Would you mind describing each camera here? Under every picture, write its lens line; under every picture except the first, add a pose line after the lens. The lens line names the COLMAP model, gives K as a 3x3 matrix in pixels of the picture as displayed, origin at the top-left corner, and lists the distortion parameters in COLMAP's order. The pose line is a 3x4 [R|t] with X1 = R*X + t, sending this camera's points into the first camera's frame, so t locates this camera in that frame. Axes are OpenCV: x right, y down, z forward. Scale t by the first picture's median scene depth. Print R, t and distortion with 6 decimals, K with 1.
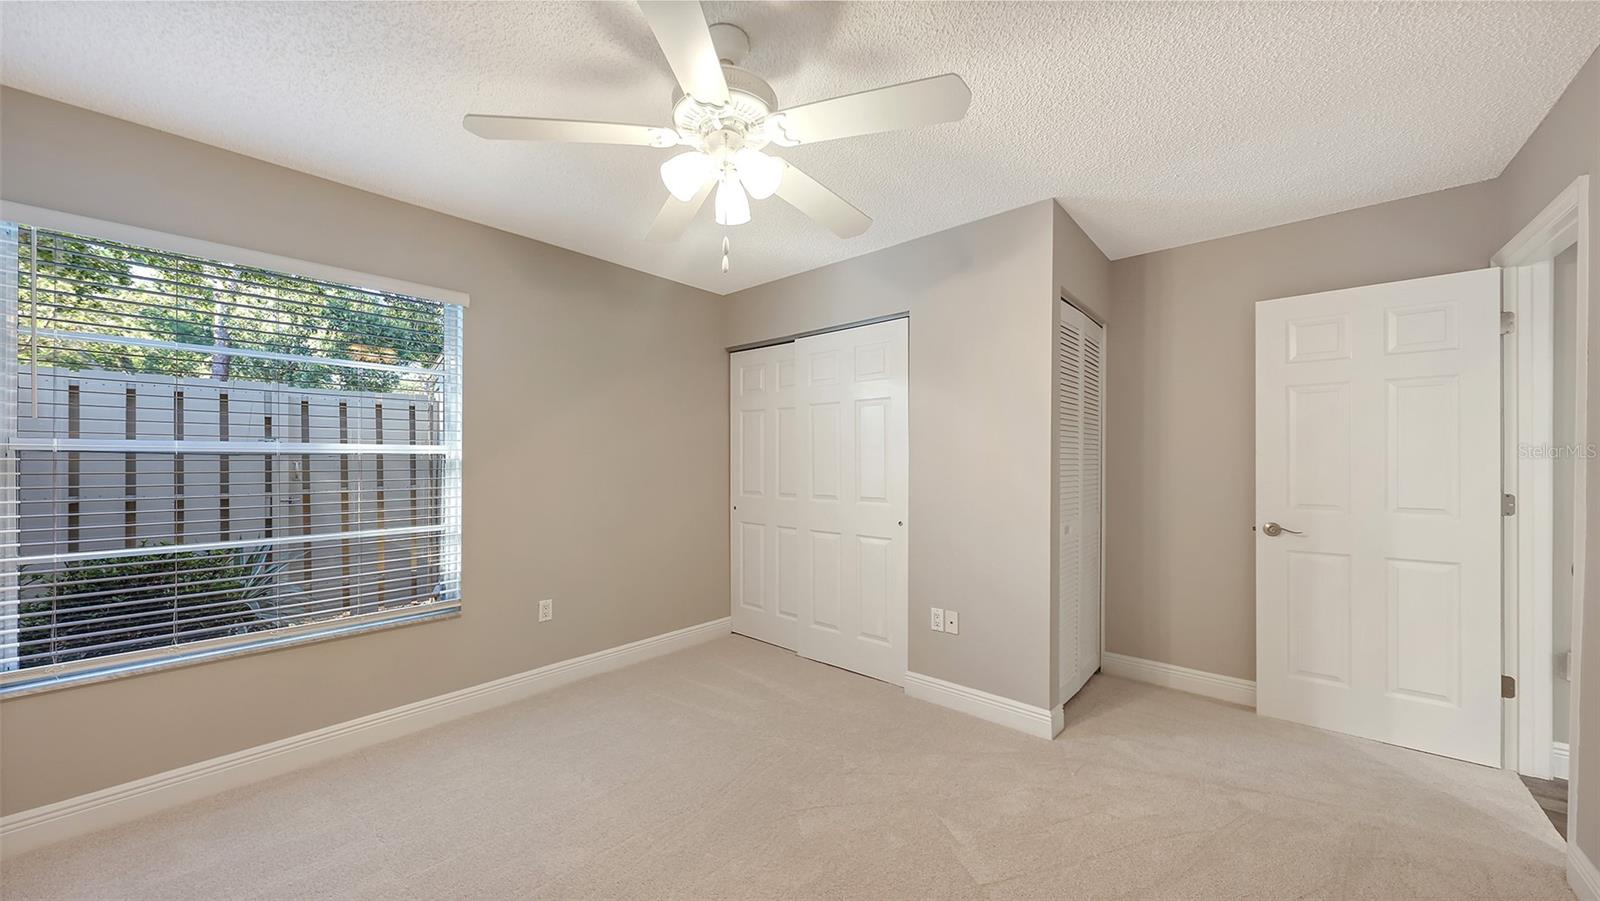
lens RADIAL K [[551.4, 0, 795.3], [0, 551.4, 460.2], [0, 0, 1]] dist [0.002199, -0.000066]
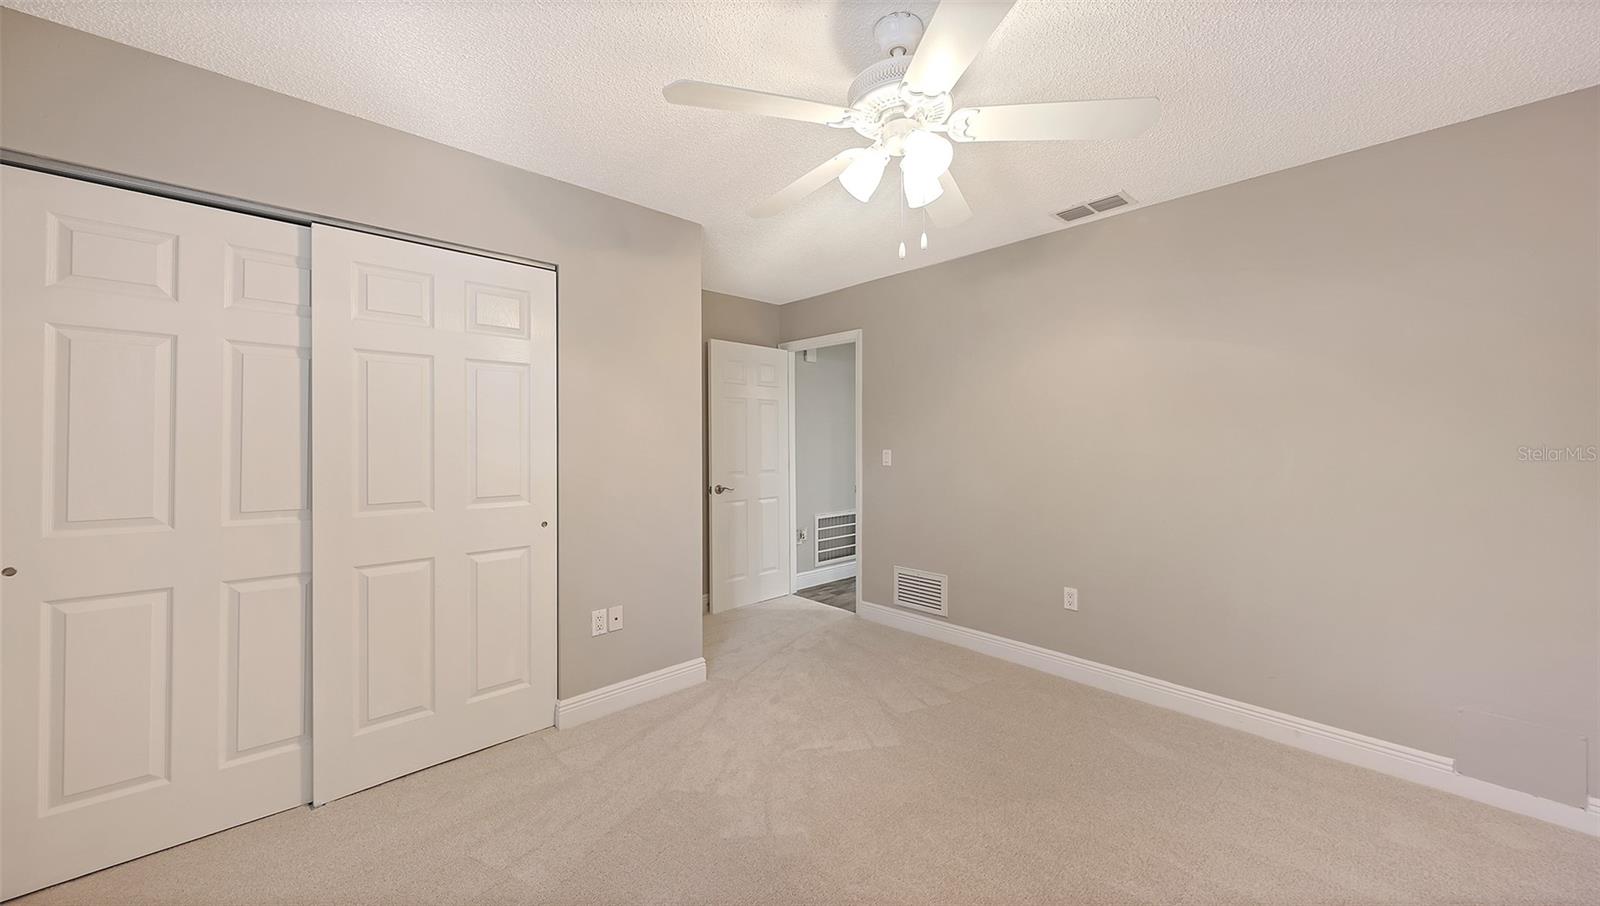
lens RADIAL K [[560.0, 0, 800.3], [0, 560.0, 441.0], [0, 0, 1]] dist [0.000873, 0.000049]
pose [[0.099857, 0.001864, 0.995000, -0.622714], [-0.000919, 0.999998, -0.001781, -0.005386], [-0.995001, -0.000737, 0.099858, 0.586742]]
